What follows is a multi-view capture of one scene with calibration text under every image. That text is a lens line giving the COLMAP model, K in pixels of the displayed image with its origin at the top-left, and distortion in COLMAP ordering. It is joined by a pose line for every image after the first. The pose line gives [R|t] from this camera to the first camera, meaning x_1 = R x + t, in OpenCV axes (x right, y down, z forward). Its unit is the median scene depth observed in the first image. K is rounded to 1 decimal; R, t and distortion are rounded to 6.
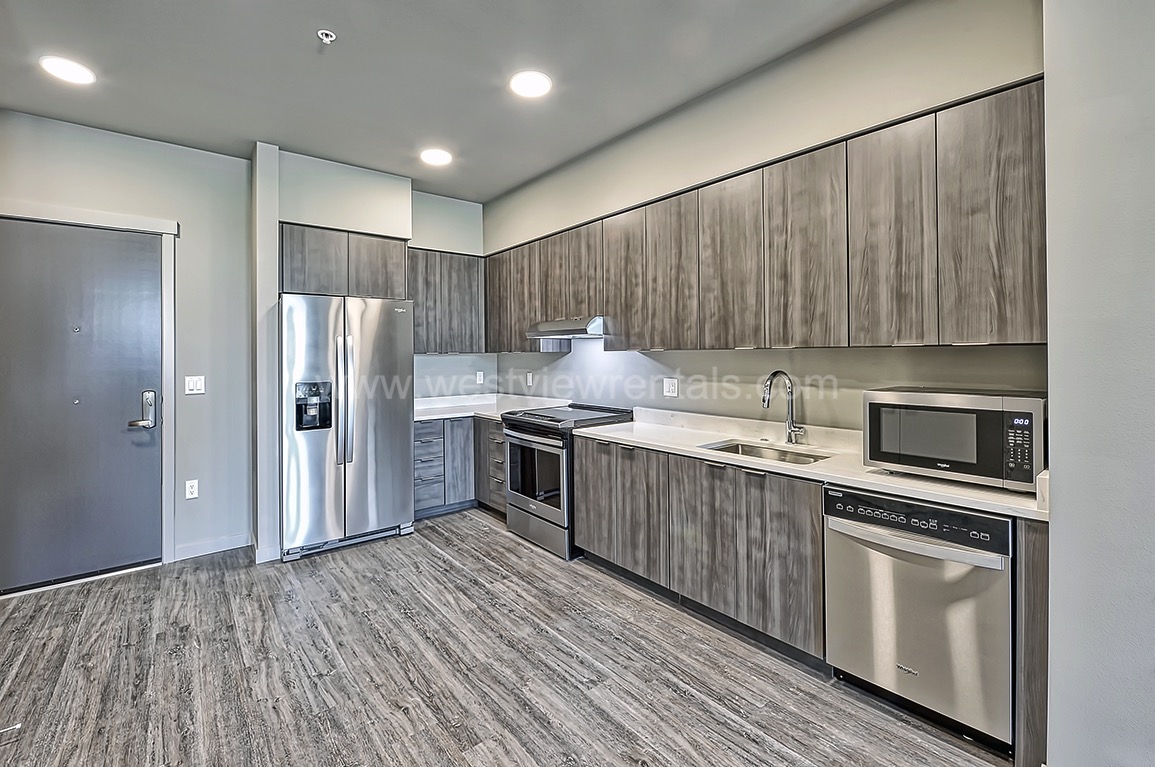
lens RADIAL K [[487.7, 0, 572.8], [0, 487.7, 355.9], [0, 0, 1]] dist [-0.020625, -0.000136]
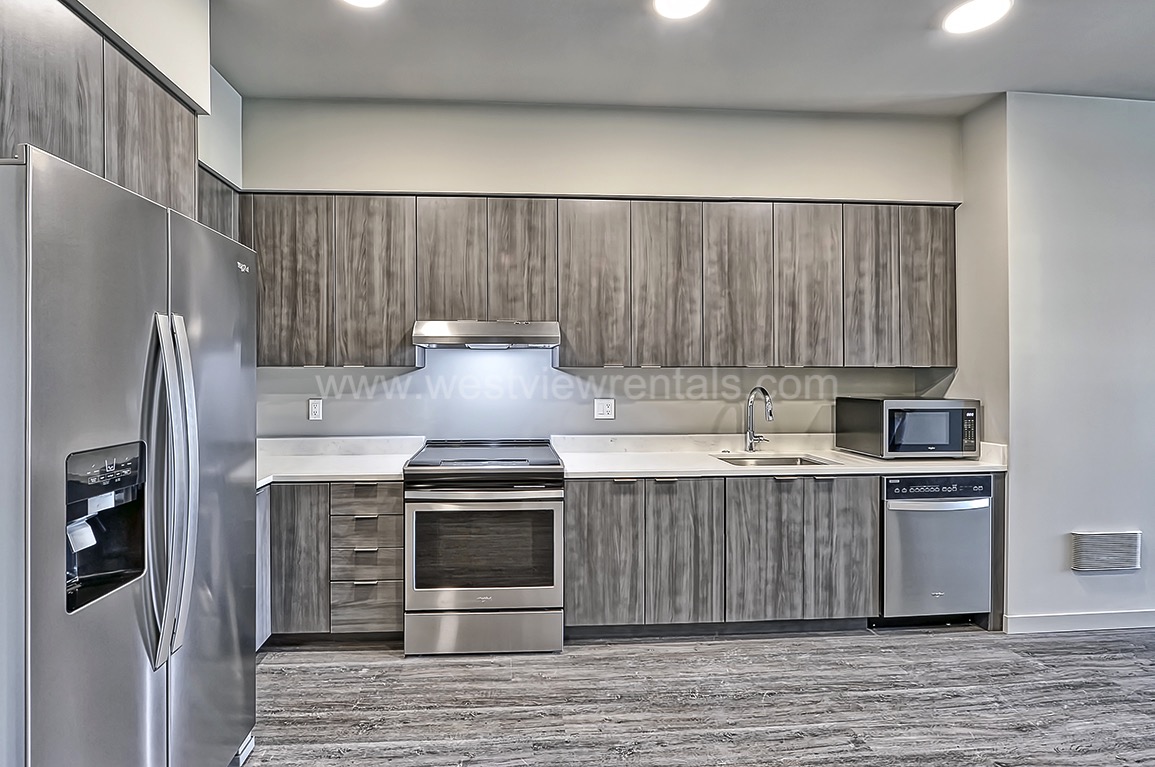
lens RADIAL K [[497.6, 0, 568.9], [0, 497.6, 375.5], [0, 0, 1]] dist [-0.016087, -0.000143]
pose [[0.590260, 0.003665, 0.807205, -0.718625], [-0.003061, 0.999993, -0.002302, 0.007109], [-0.807207, -0.001111, 0.590267, 0.649116]]
